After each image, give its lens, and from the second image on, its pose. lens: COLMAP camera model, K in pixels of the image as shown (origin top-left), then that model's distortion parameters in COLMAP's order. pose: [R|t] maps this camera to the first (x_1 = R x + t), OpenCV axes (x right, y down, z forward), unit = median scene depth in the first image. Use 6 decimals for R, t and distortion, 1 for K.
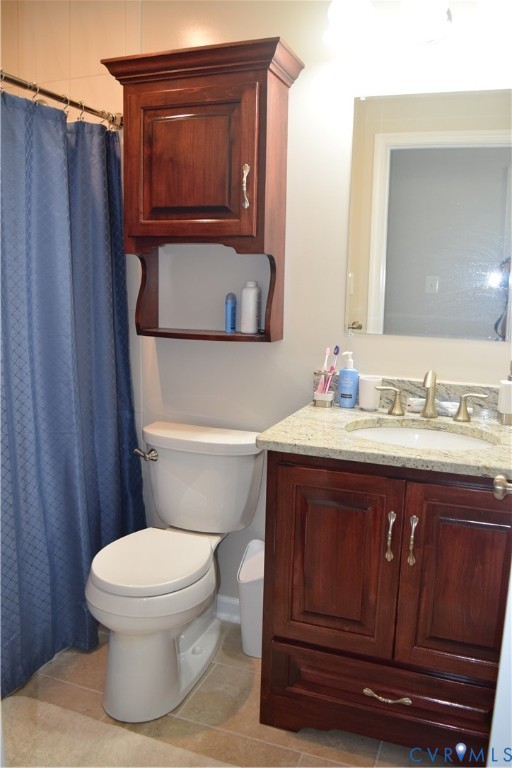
lens RADIAL K [[643.6, 0, 256.0], [0, 643.6, 384.0], [0, 0, 1]] dist [-0.088703, -0.002667]
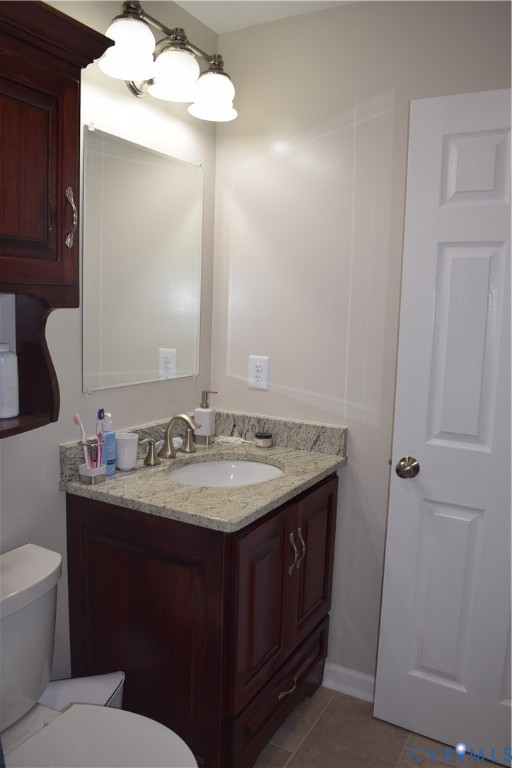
lens RADIAL K [[602.0, 0, 256.0], [0, 602.0, 384.0], [0, 0, 1]] dist [-0.097139, -0.000966]
pose [[0.127043, -0.150839, 0.980361, -0.607386], [0.139967, 0.981206, 0.132831, -0.162496], [-0.981972, 0.120343, 0.145768, 0.632586]]
